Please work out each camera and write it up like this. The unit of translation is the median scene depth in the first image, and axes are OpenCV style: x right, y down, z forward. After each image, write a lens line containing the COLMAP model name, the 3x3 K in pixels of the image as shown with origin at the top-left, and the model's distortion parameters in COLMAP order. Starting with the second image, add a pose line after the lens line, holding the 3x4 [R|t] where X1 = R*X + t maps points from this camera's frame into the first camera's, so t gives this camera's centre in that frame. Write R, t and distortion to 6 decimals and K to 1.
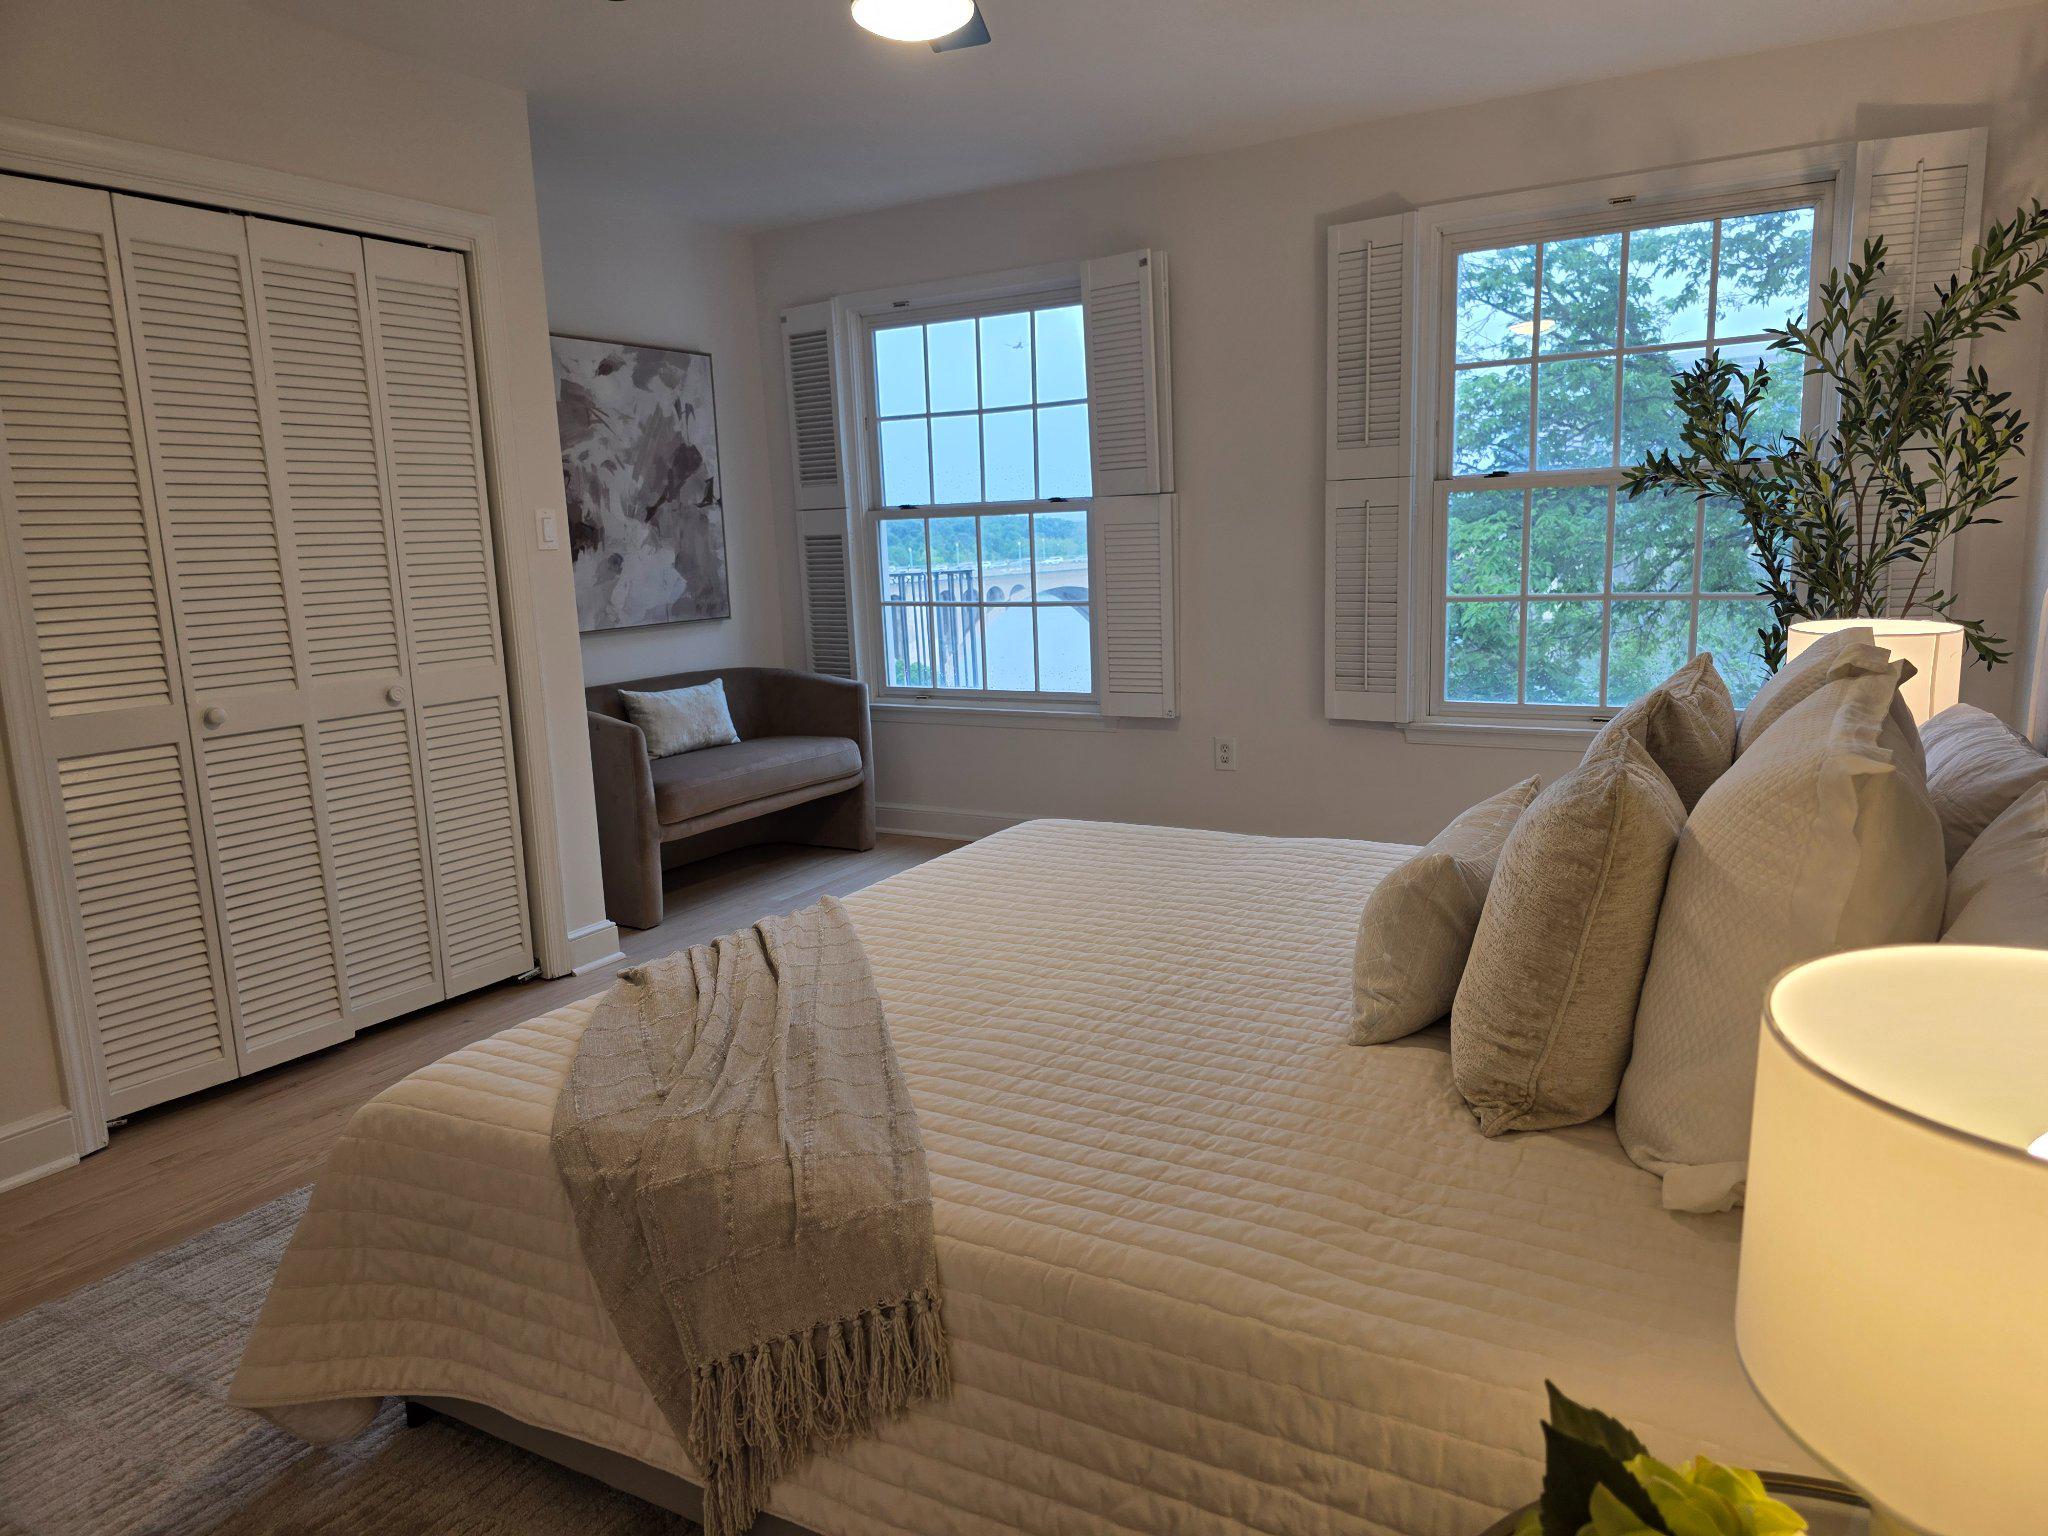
lens RADIAL K [[1386.3, 0, 1041.9], [0, 1386.3, 769.6], [0, 0, 1]] dist [0.045710, -0.039588]
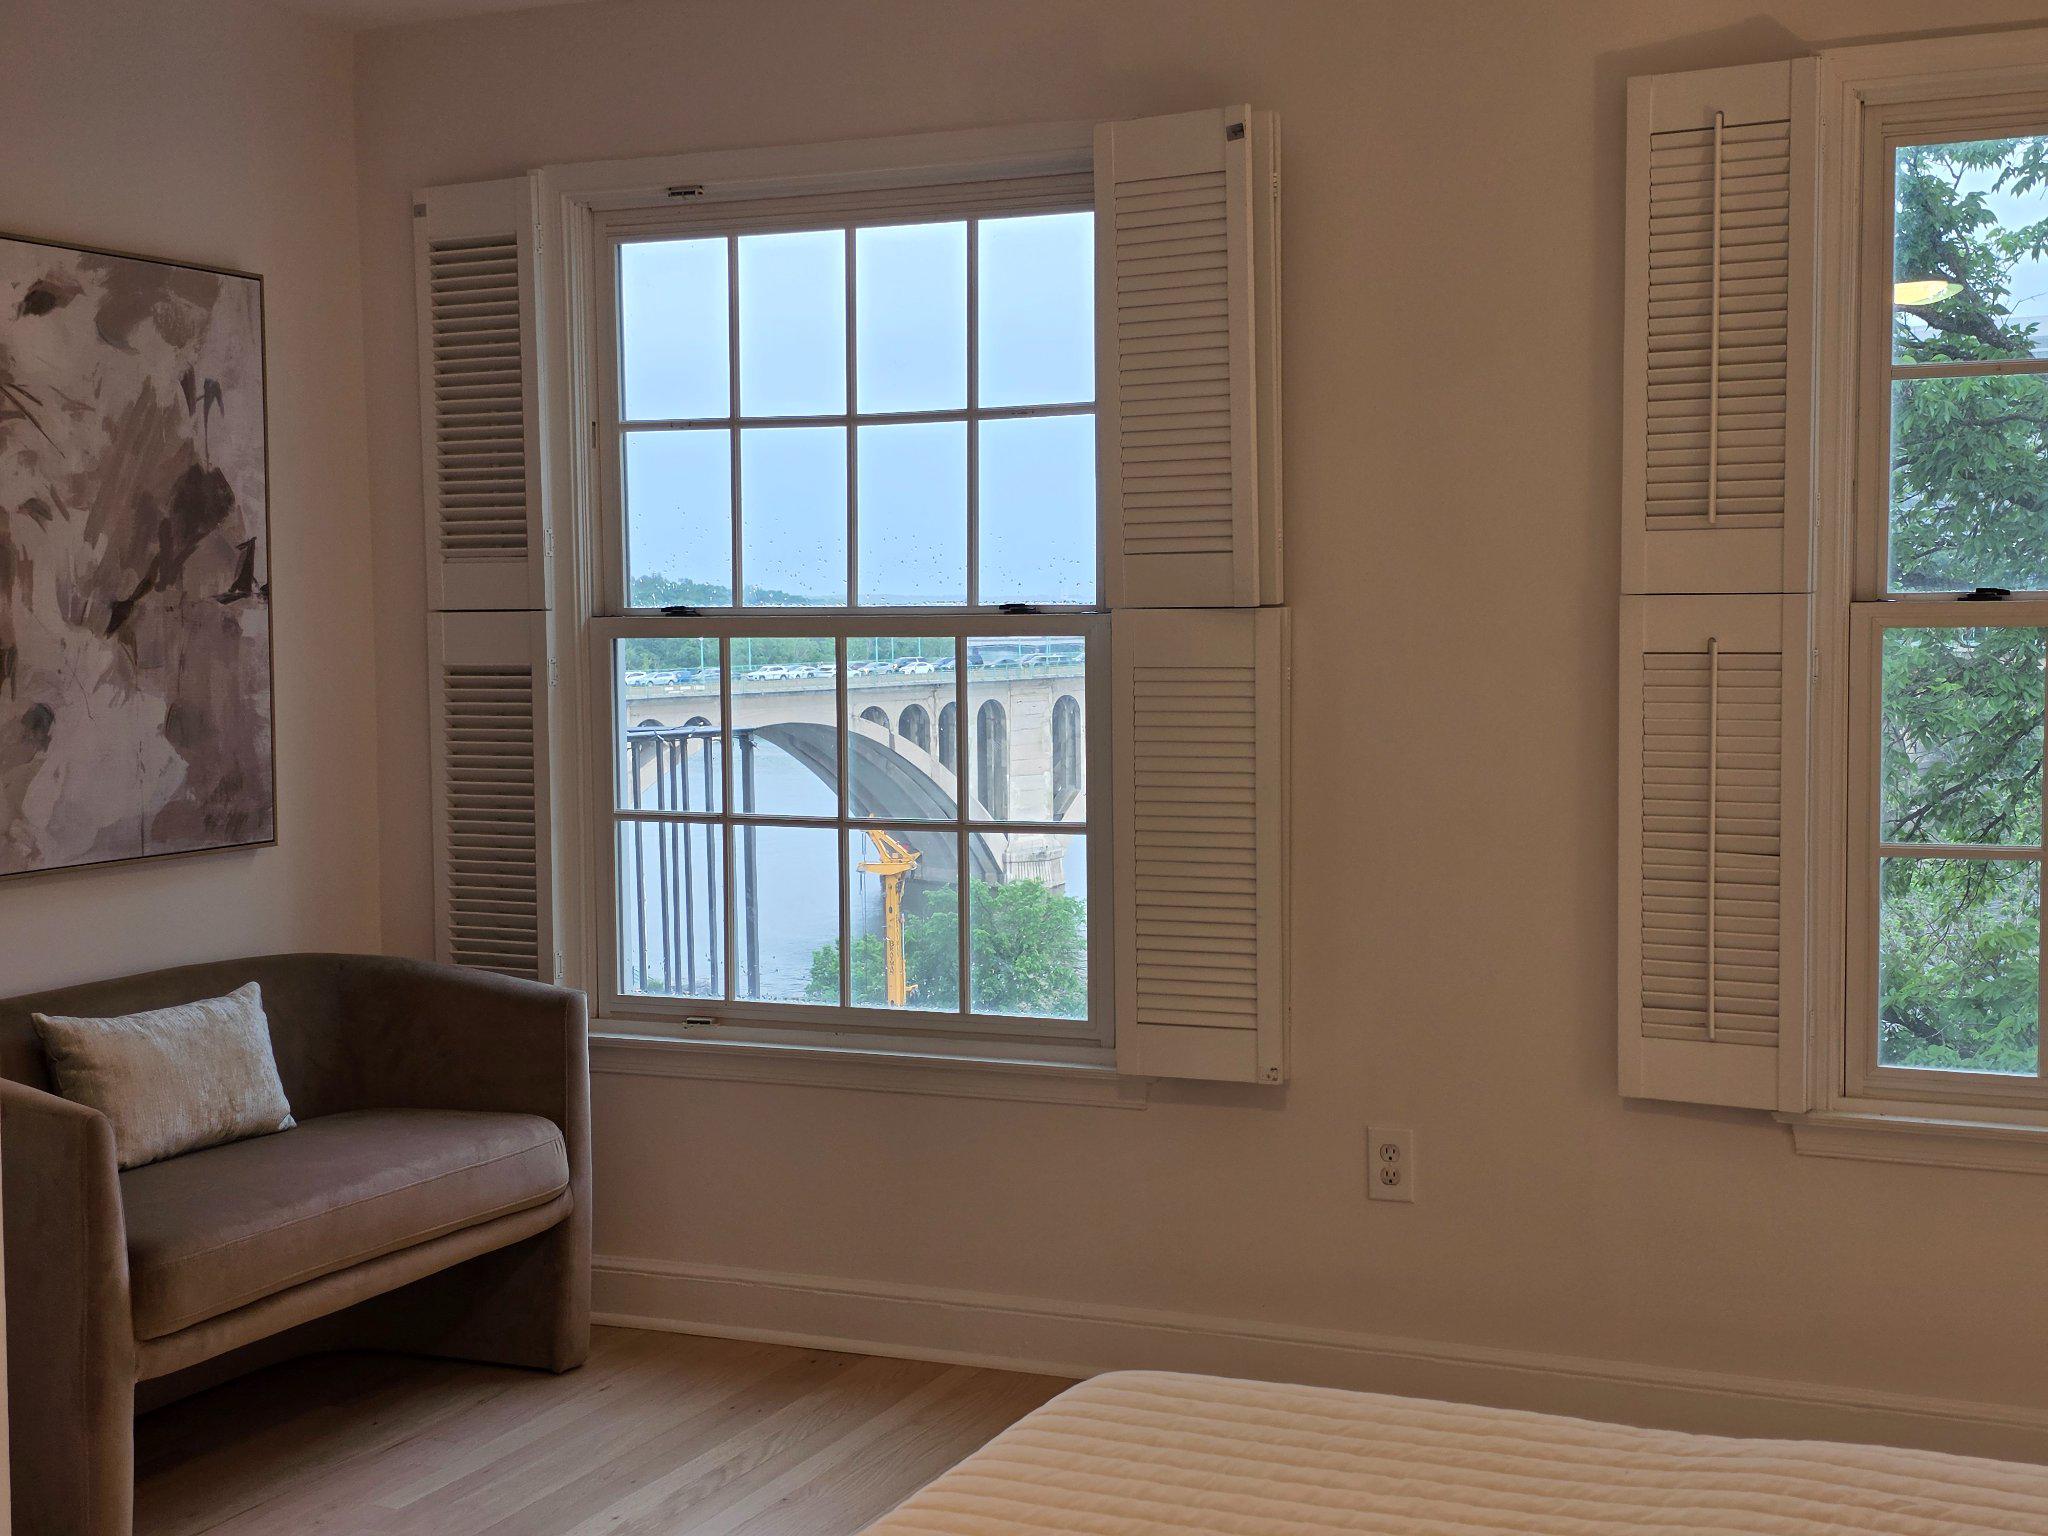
lens RADIAL K [[2708.7, 0, 1013.1], [0, 2708.7, 763.2], [0, 0, 1]] dist [0.066779, 0.000000]
pose [[0.993449, 0.020232, 0.112473, -0.091949], [-0.007358, 0.993486, -0.113716, -0.038408], [-0.114041, 0.112144, 0.987126, 0.102273]]
